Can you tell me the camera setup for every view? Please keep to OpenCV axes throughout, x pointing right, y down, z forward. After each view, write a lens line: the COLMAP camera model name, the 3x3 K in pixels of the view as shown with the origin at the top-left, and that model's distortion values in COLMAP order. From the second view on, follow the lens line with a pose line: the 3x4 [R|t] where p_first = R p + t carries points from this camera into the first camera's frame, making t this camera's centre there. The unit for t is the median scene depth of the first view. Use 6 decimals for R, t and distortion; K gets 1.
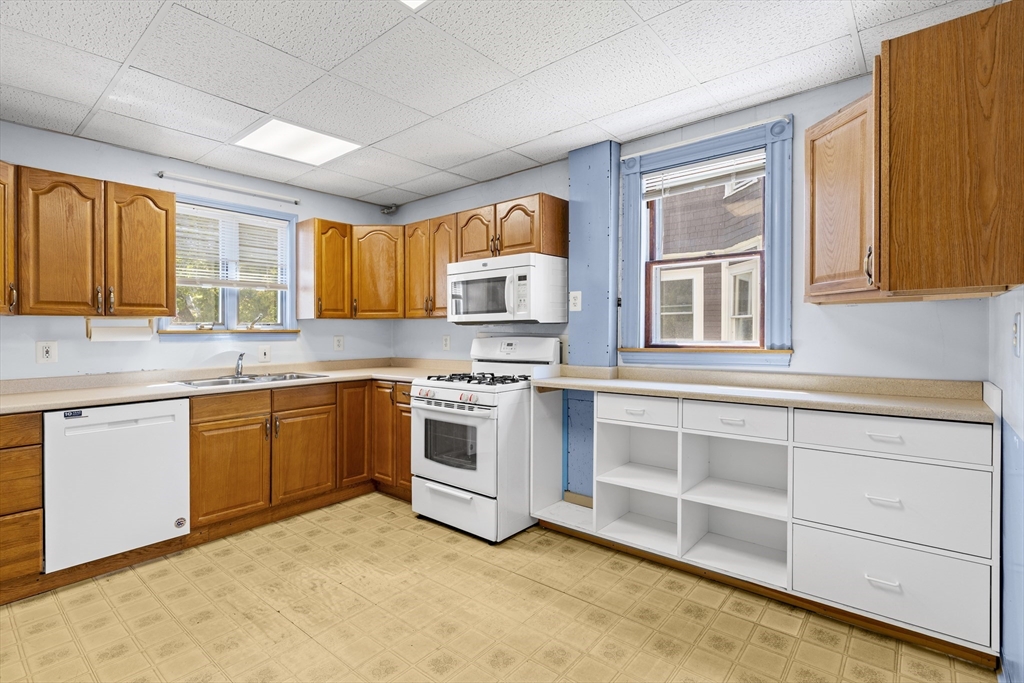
lens RADIAL K [[485.0, 0, 509.4], [0, 485.0, 332.5], [0, 0, 1]] dist [0.002030, -0.000922]
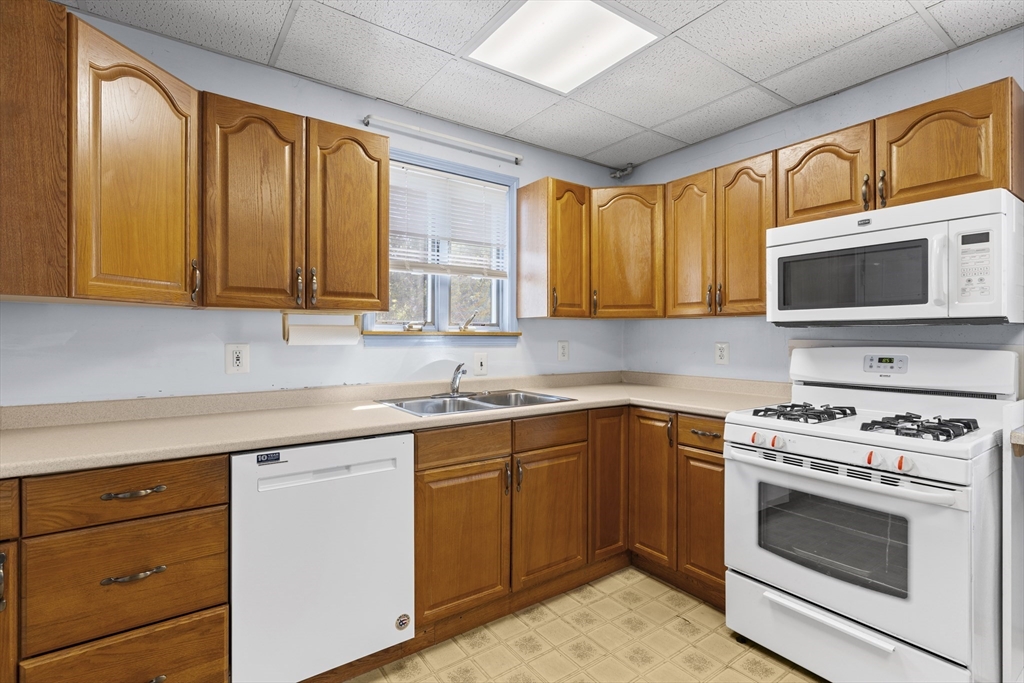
lens RADIAL K [[485.0, 0, 514.8], [0, 485.0, 343.1], [0, 0, 1]] dist [0.002030, -0.000922]
pose [[0.968889, 0.014629, -0.247062, -0.325363], [-0.011903, 0.999851, 0.012524, 0.002252], [0.247208, -0.009193, 0.968919, 0.350444]]
